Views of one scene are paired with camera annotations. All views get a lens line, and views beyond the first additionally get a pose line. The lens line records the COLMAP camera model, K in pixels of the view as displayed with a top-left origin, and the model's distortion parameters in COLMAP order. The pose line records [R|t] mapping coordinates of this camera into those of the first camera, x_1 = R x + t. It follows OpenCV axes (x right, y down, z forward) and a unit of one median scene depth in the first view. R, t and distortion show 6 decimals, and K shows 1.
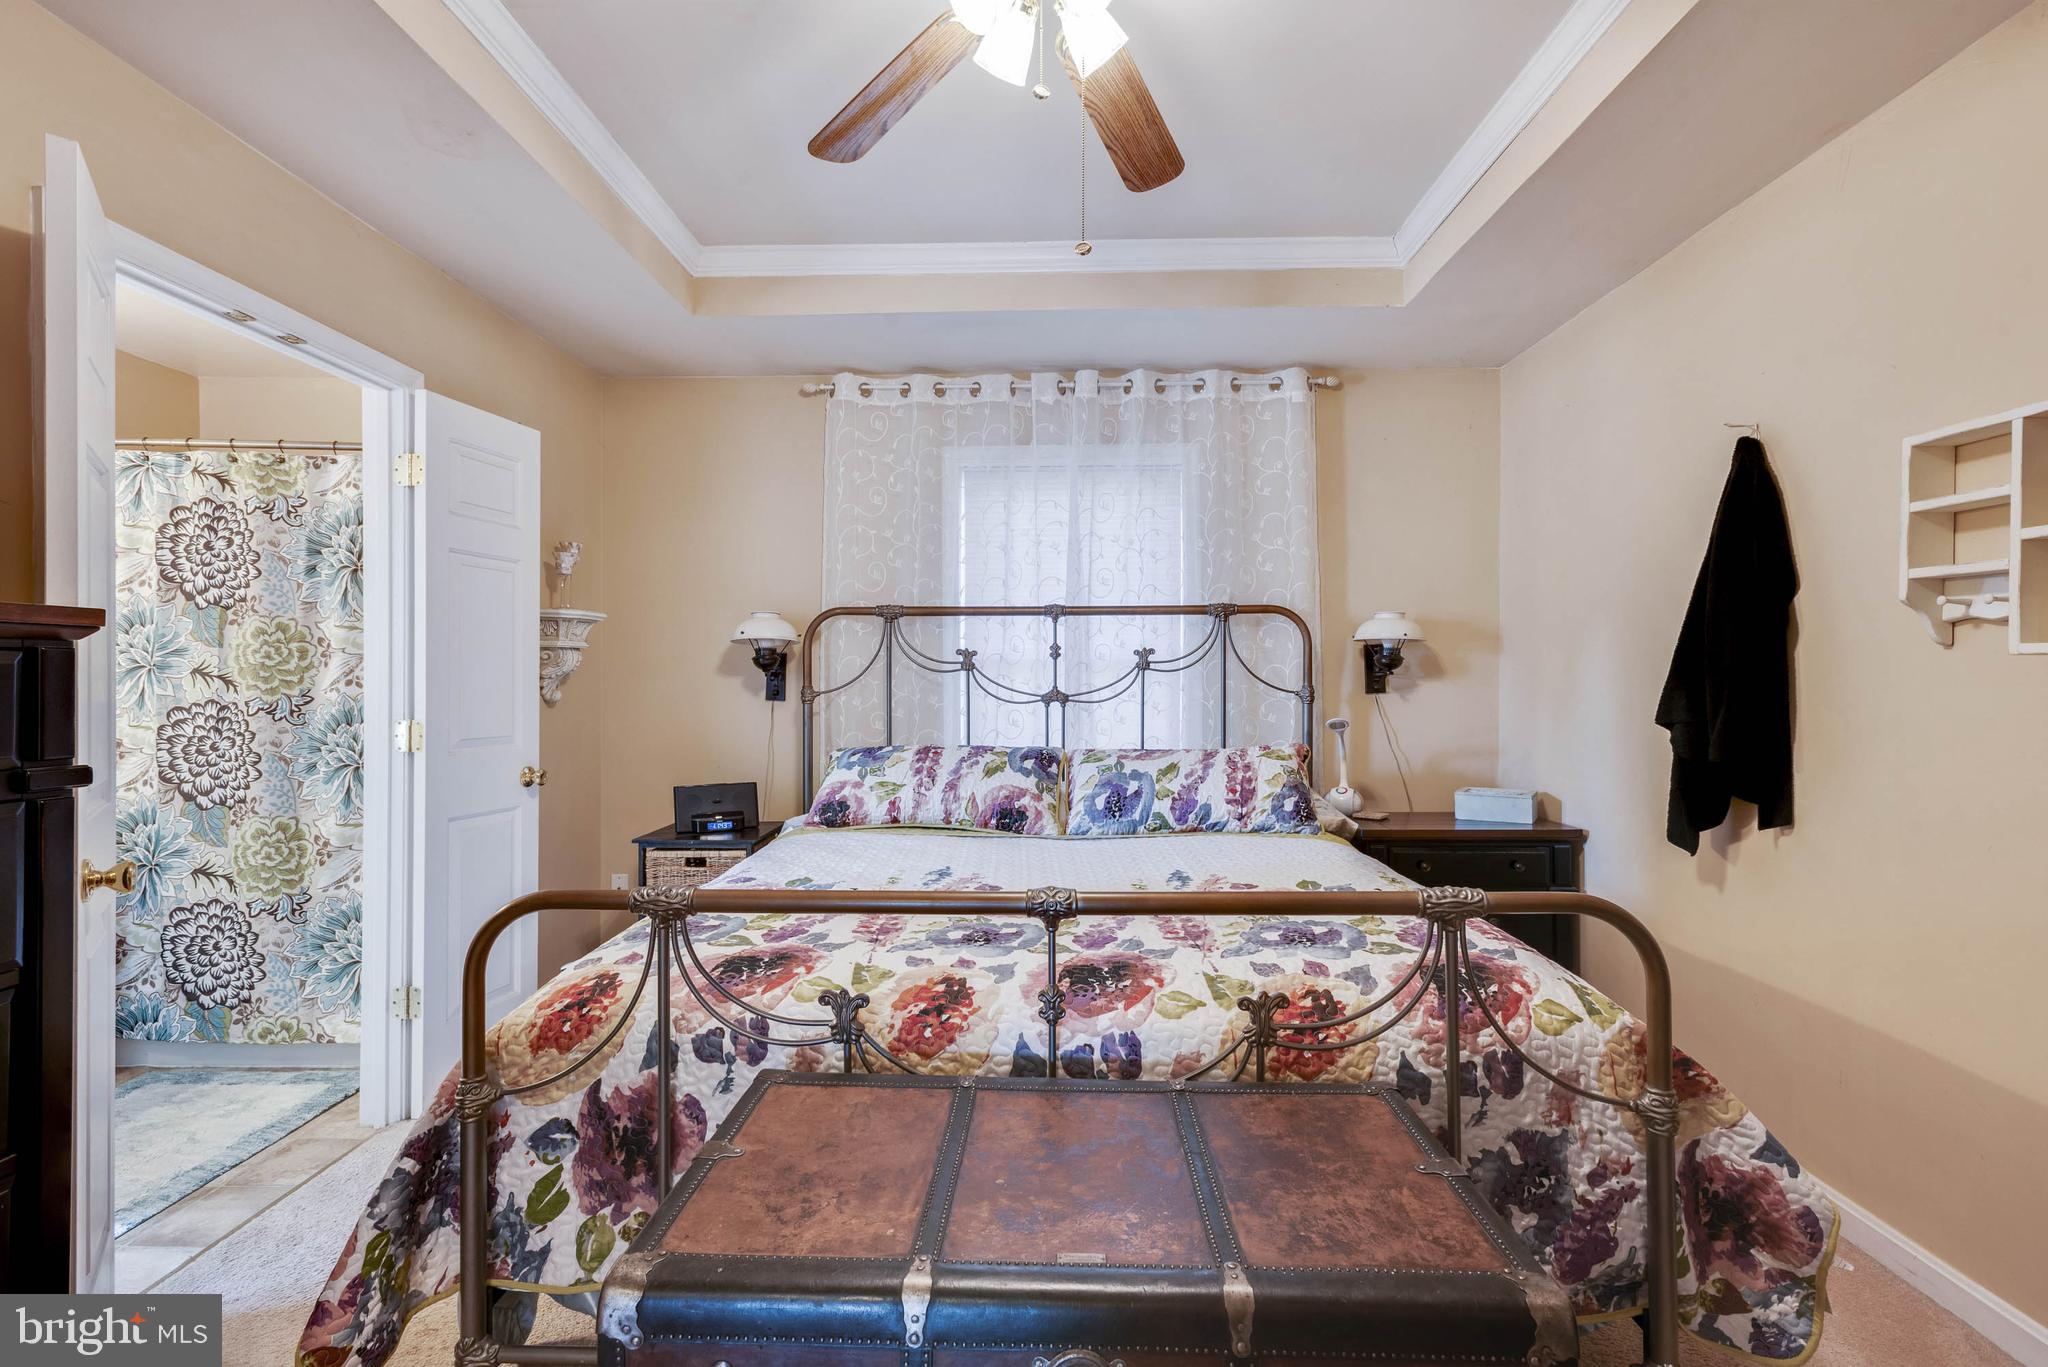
lens RADIAL K [[974.9, 0, 1024.0], [0, 974.9, 683.5], [0, 0, 1]] dist [0.012915, -0.000185]
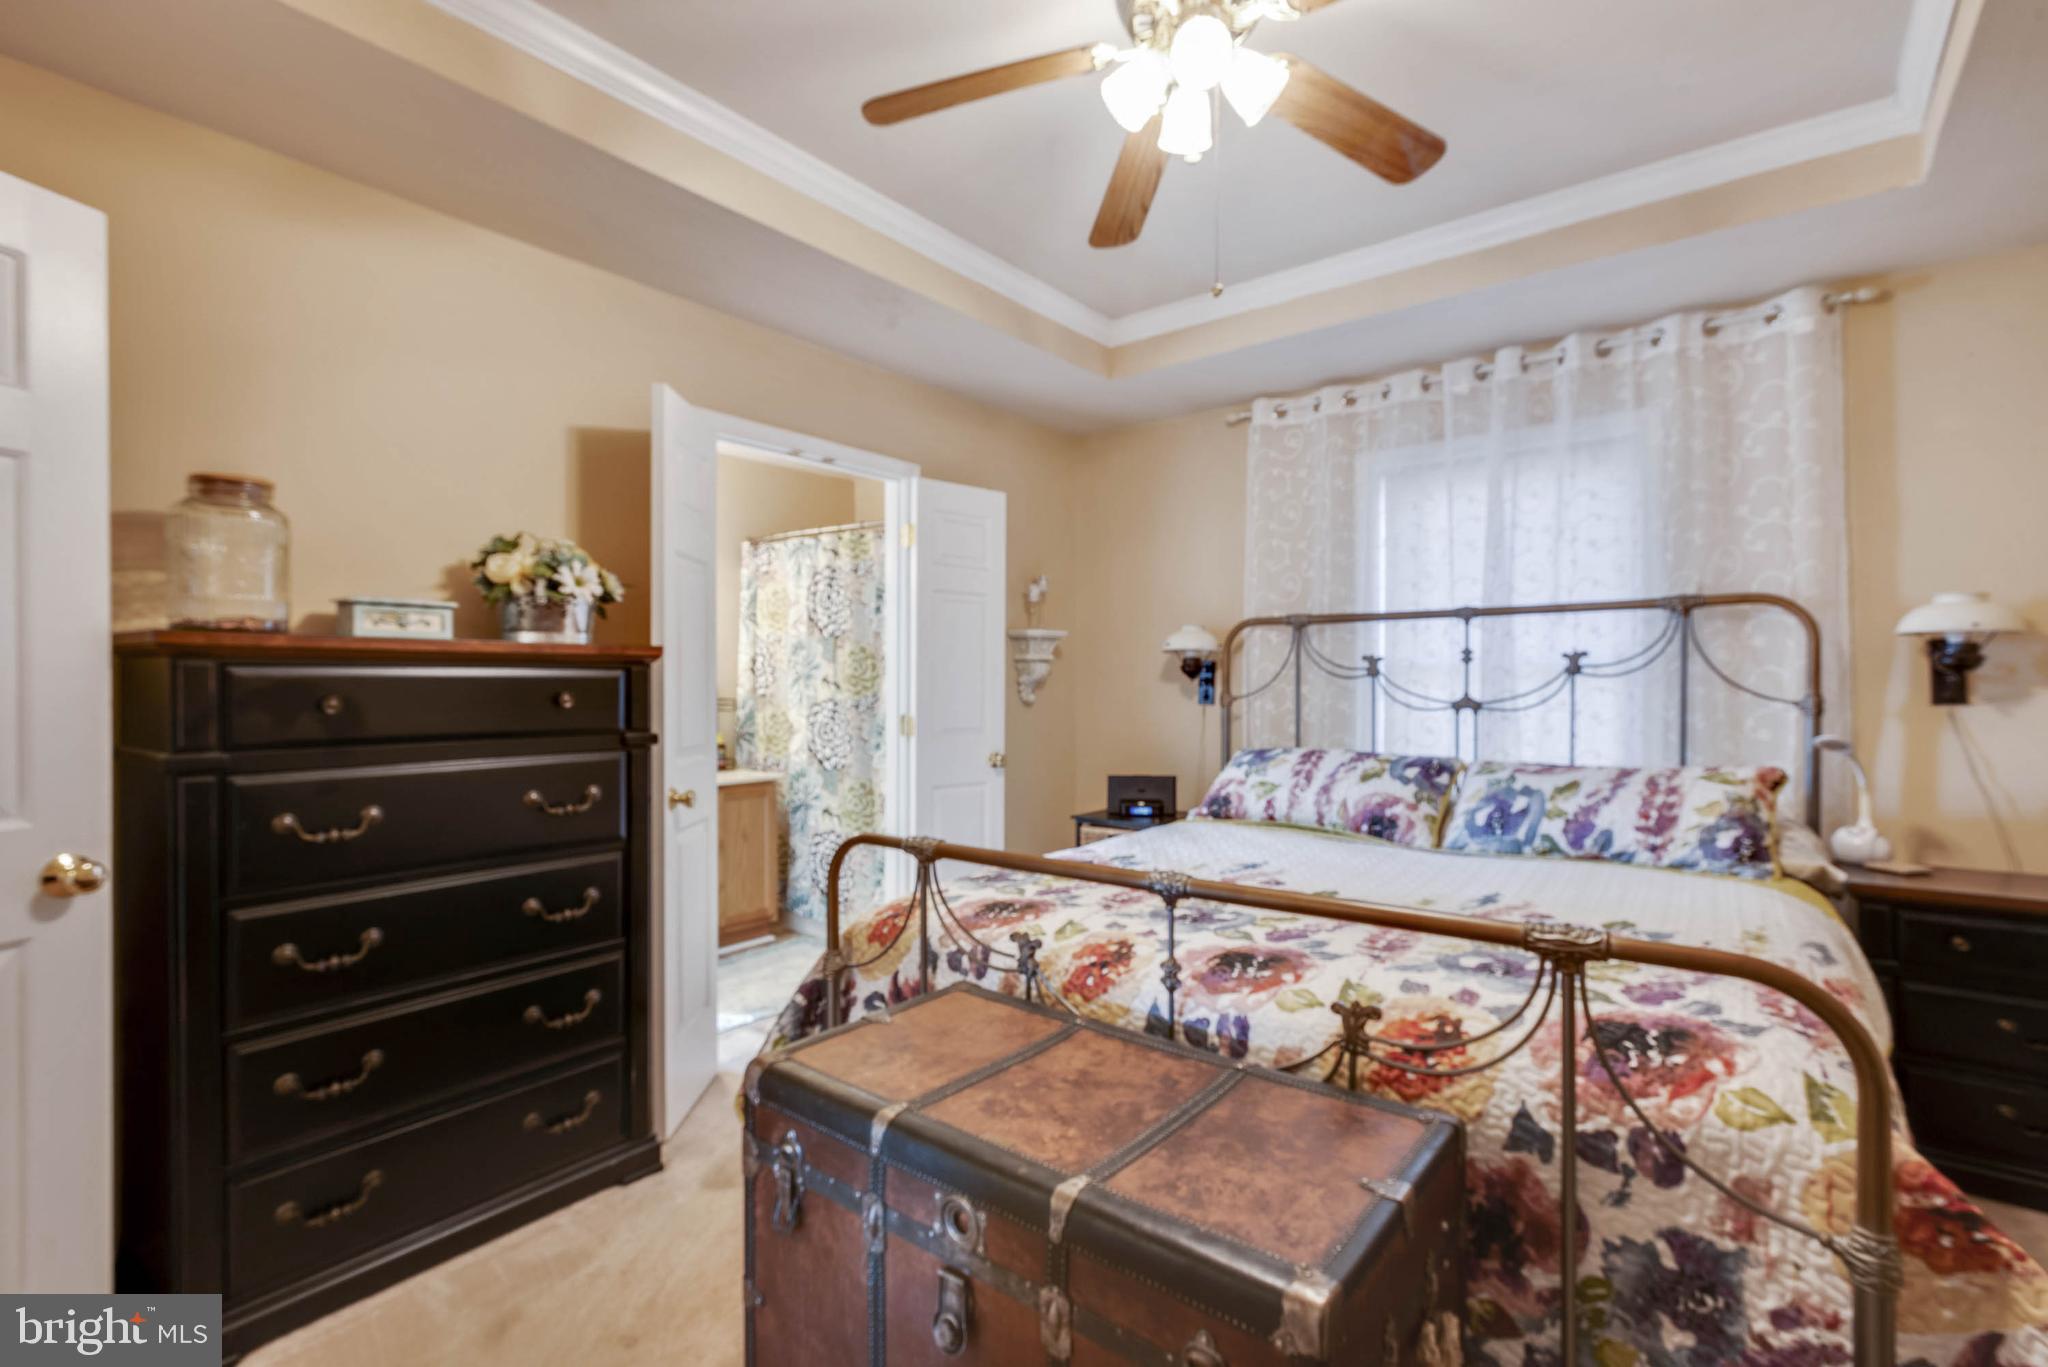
lens RADIAL K [[941.3, 0, 1014.6], [0, 941.3, 697.1], [0, 0, 1]] dist [0.001189, 0.000824]
pose [[0.797098, 0.008530, -0.603790, 0.269767], [-0.003129, 0.999945, 0.009996, -0.000933], [0.603842, -0.006079, 0.797081, 0.013417]]
